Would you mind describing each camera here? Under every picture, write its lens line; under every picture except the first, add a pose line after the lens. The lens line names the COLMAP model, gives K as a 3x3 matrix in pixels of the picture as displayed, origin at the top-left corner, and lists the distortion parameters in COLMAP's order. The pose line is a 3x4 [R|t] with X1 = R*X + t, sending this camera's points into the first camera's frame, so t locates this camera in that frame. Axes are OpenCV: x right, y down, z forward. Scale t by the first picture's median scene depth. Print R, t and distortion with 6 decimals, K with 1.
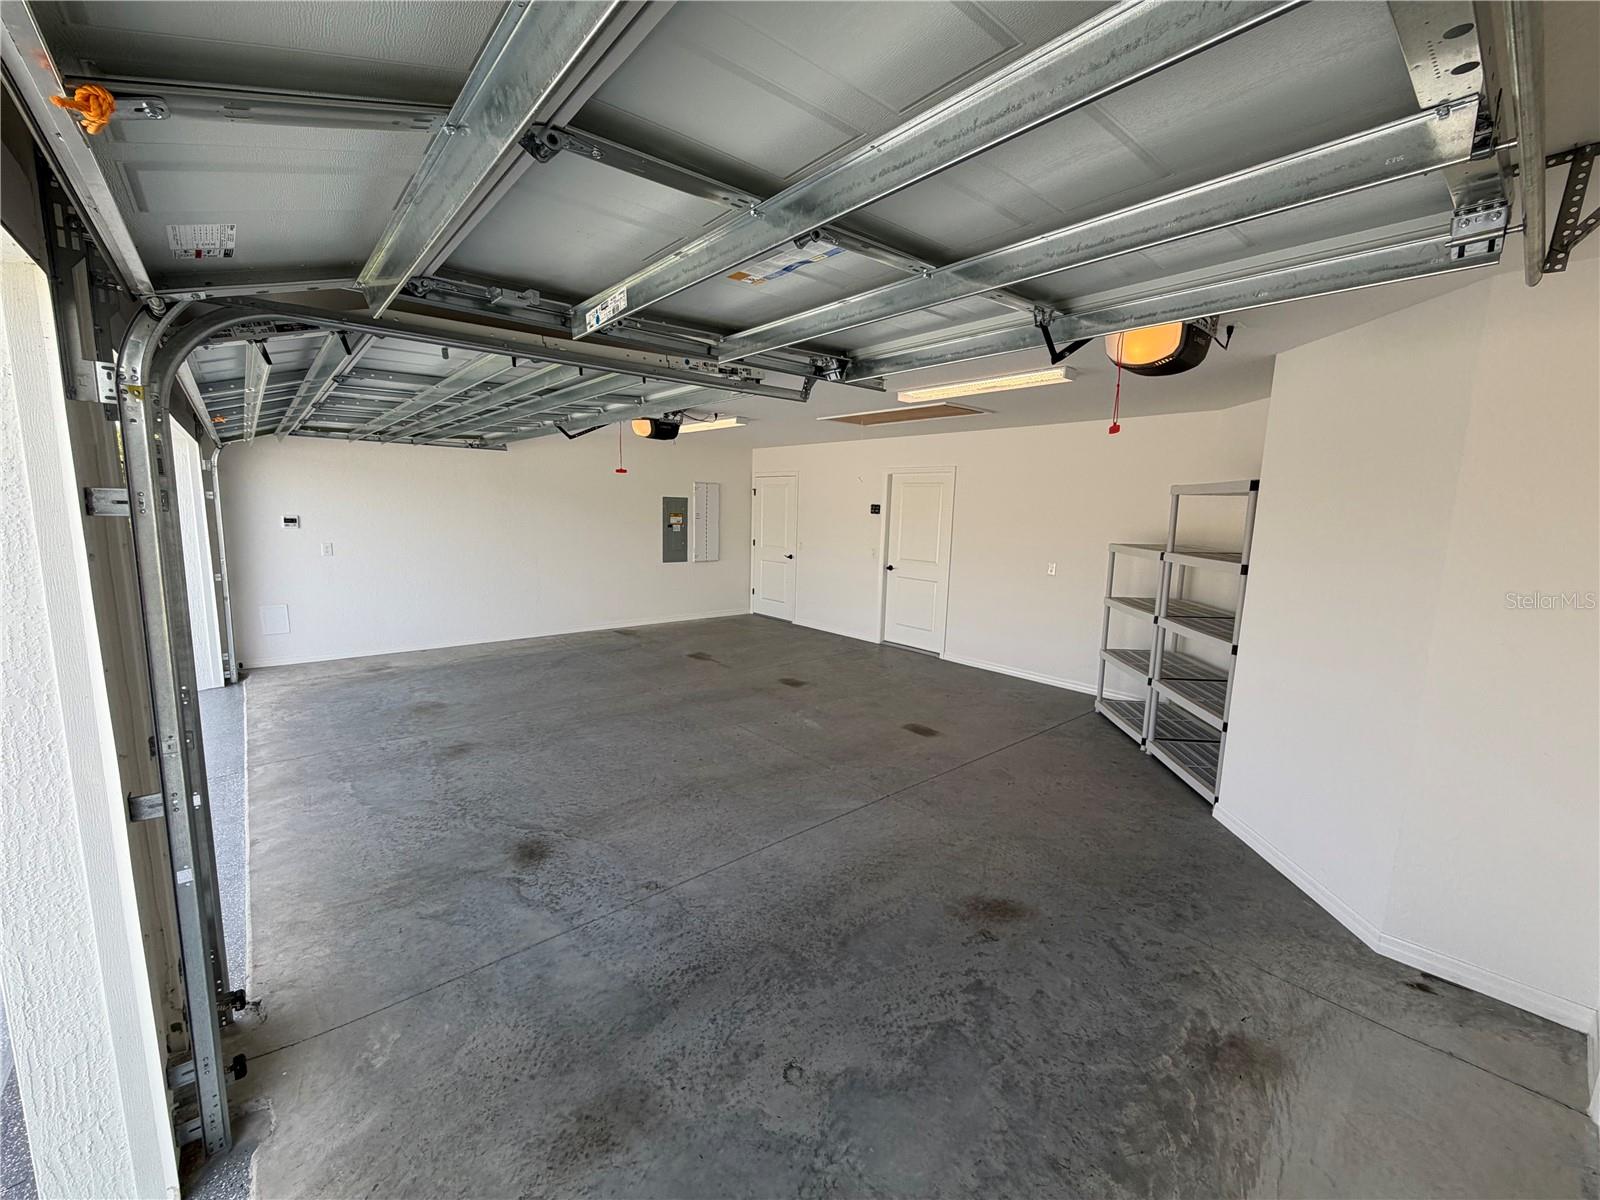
lens RADIAL K [[637.3, 0, 796.6], [0, 637.3, 601.5], [0, 0, 1]] dist [0.000392, 0.000737]
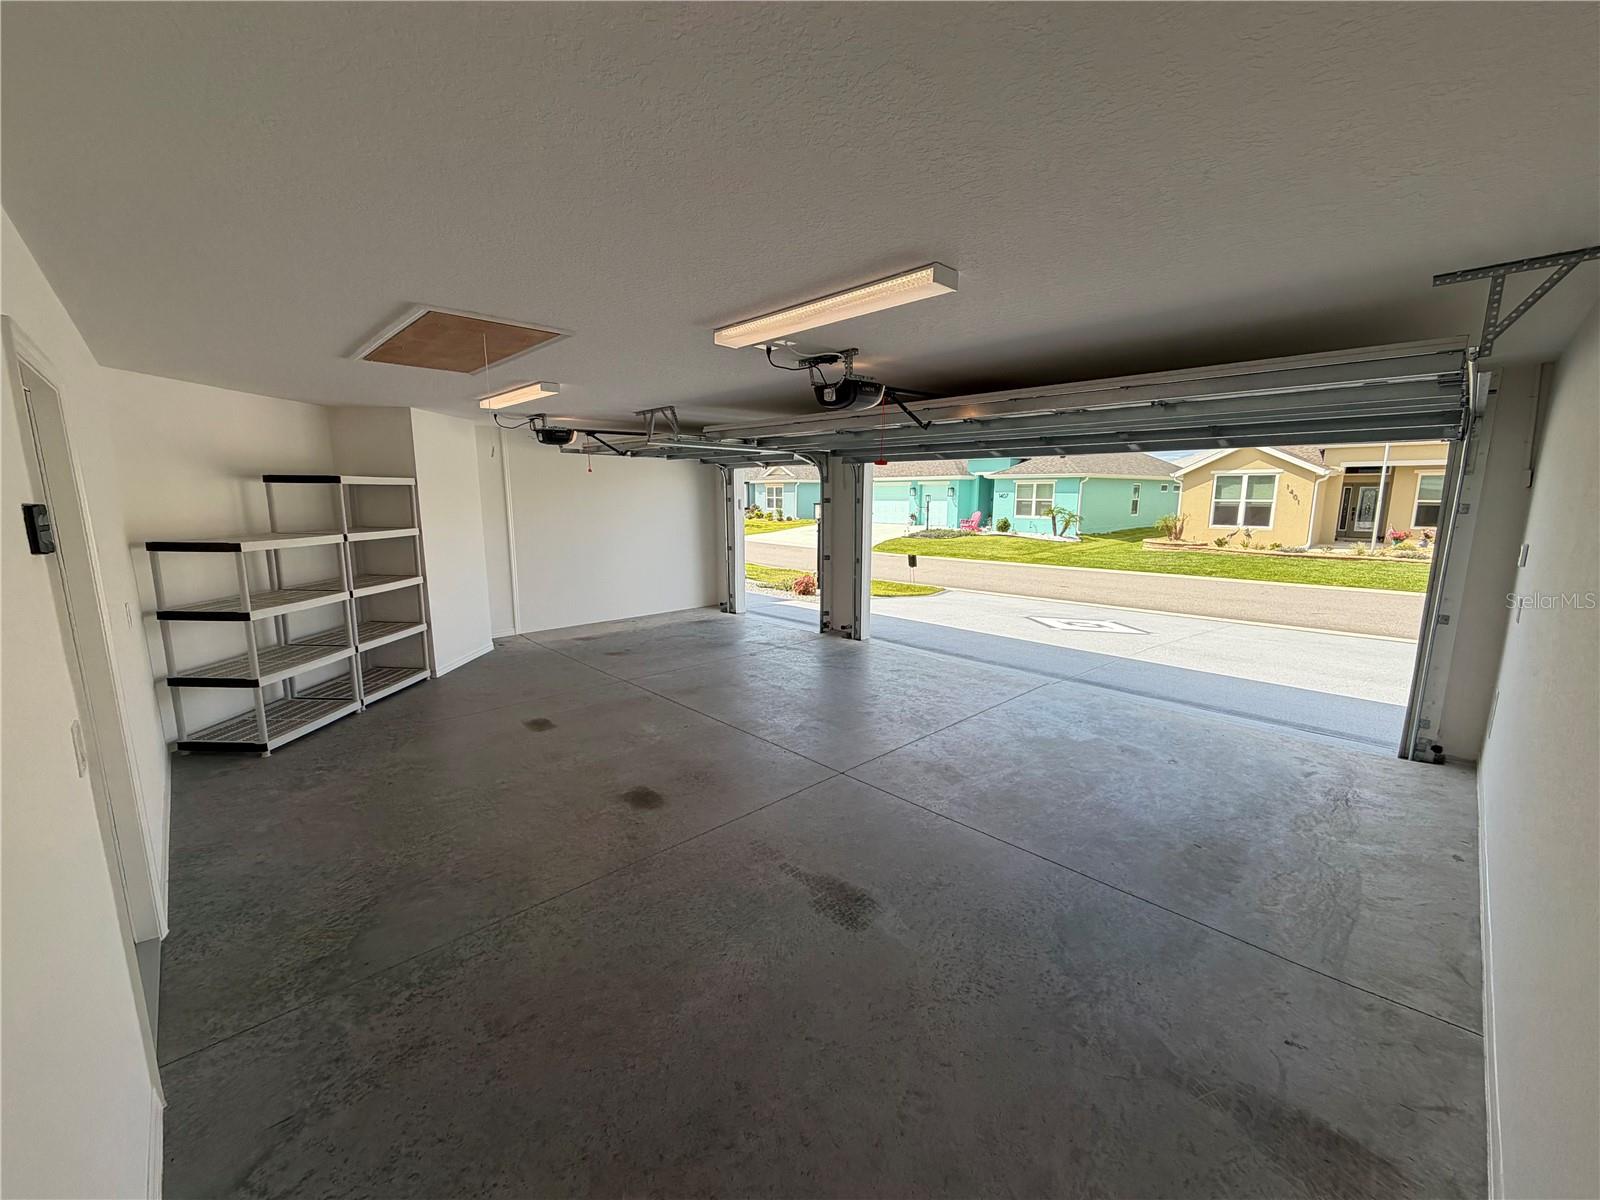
lens RADIAL K [[637.3, 0, 794.0], [0, 637.3, 601.9], [0, 0, 1]] dist [0.000392, 0.000737]
pose [[-0.998312, -0.015632, -0.055934, -0.263075], [-0.032475, 0.948707, 0.314484, -0.570394], [0.048149, 0.315769, -0.947613, 3.552637]]
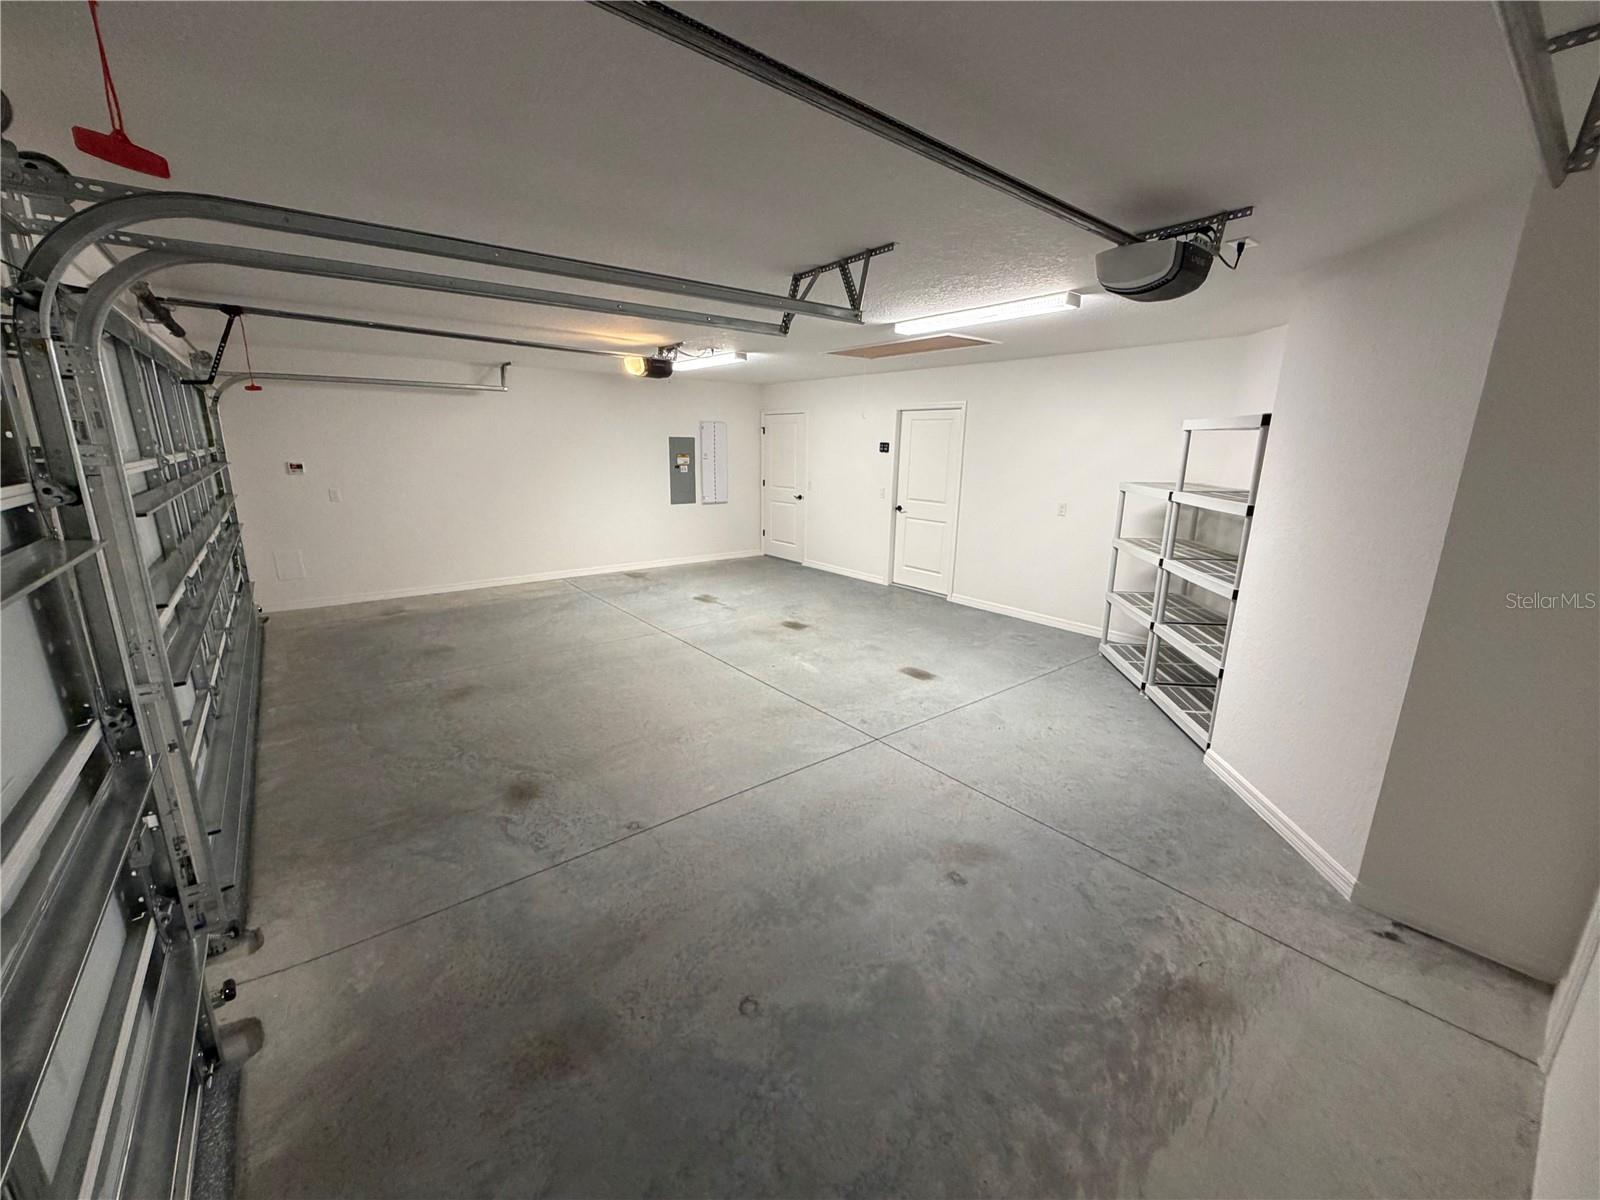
lens RADIAL K [[637.3, 0, 796.2], [0, 637.3, 600.2], [0, 0, 1]] dist [0.000392, 0.000737]
pose [[0.999176, -0.002759, -0.040487, 0.084370], [0.006515, 0.995651, 0.092936, -0.012440], [0.040055, -0.093123, 0.994849, 0.020631]]
